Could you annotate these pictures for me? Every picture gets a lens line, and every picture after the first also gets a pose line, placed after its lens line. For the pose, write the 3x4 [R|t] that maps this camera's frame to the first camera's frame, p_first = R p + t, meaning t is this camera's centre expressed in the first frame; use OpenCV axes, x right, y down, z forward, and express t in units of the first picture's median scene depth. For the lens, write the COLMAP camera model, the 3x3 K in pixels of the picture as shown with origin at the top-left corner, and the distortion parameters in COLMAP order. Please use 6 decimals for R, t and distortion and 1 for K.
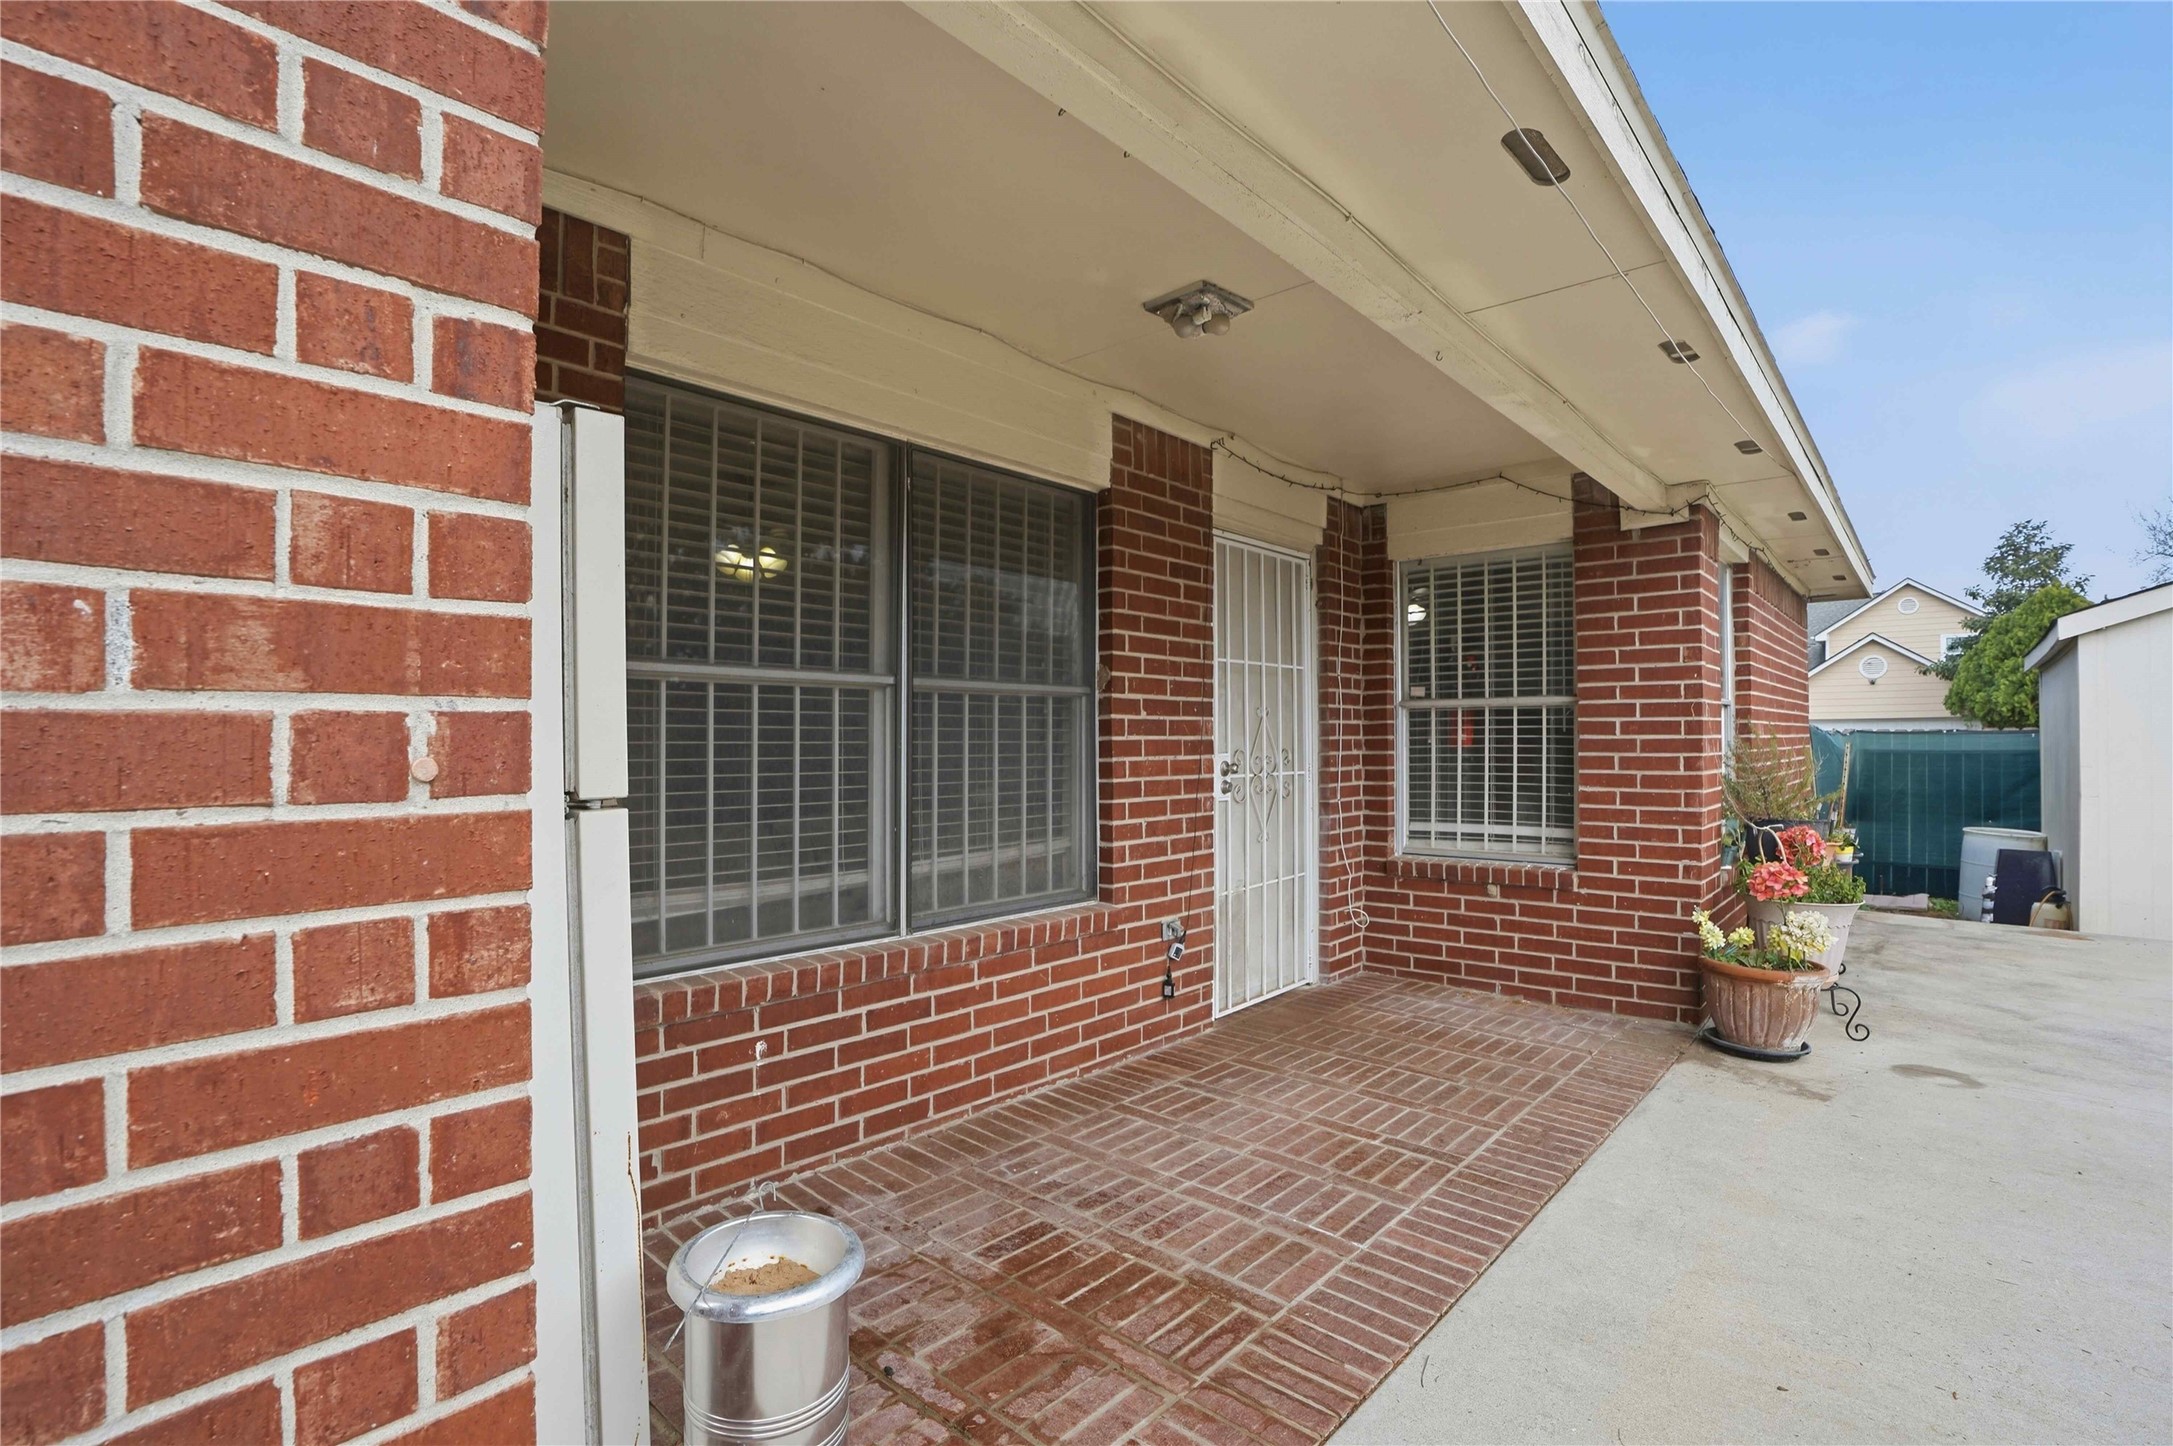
lens RADIAL K [[1028.3, 0, 1084.2], [0, 1028.3, 712.8], [0, 0, 1]] dist [-0.059037, 0.026245]
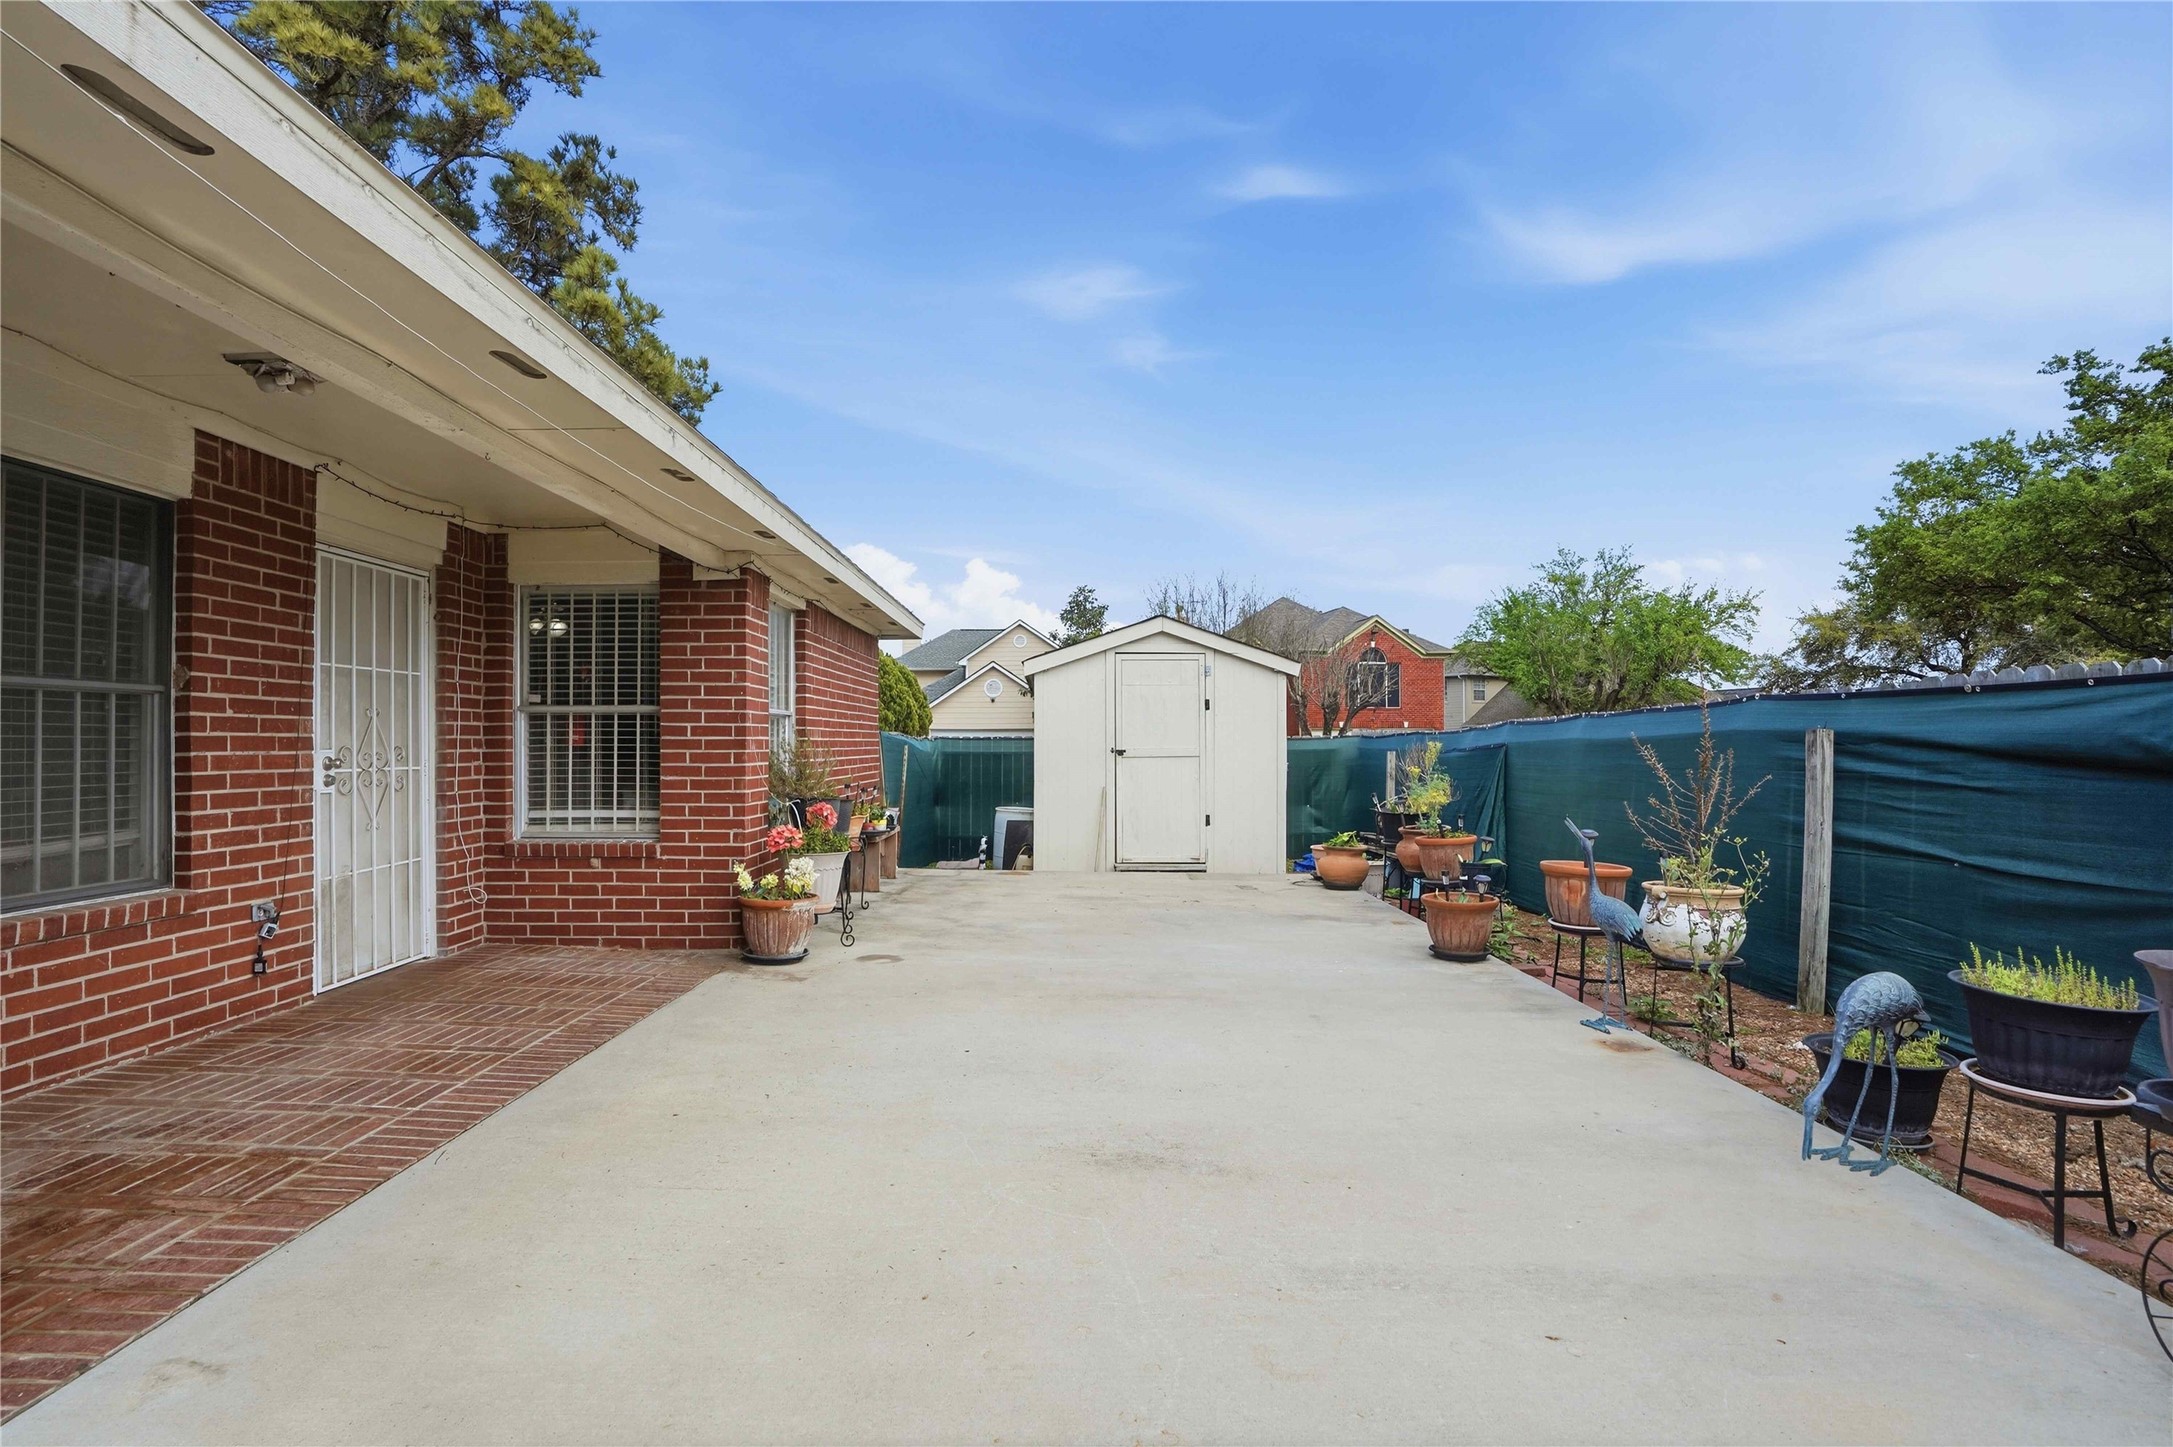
lens RADIAL K [[1036.2, 0, 1077.9], [0, 1036.2, 739.4], [0, 0, 1]] dist [-0.065002, 0.029027]
pose [[0.750303, 0.006104, 0.661066, 0.026861], [-0.019263, 0.999735, 0.012633, -0.000585], [-0.660814, -0.022213, 0.750221, -0.344206]]
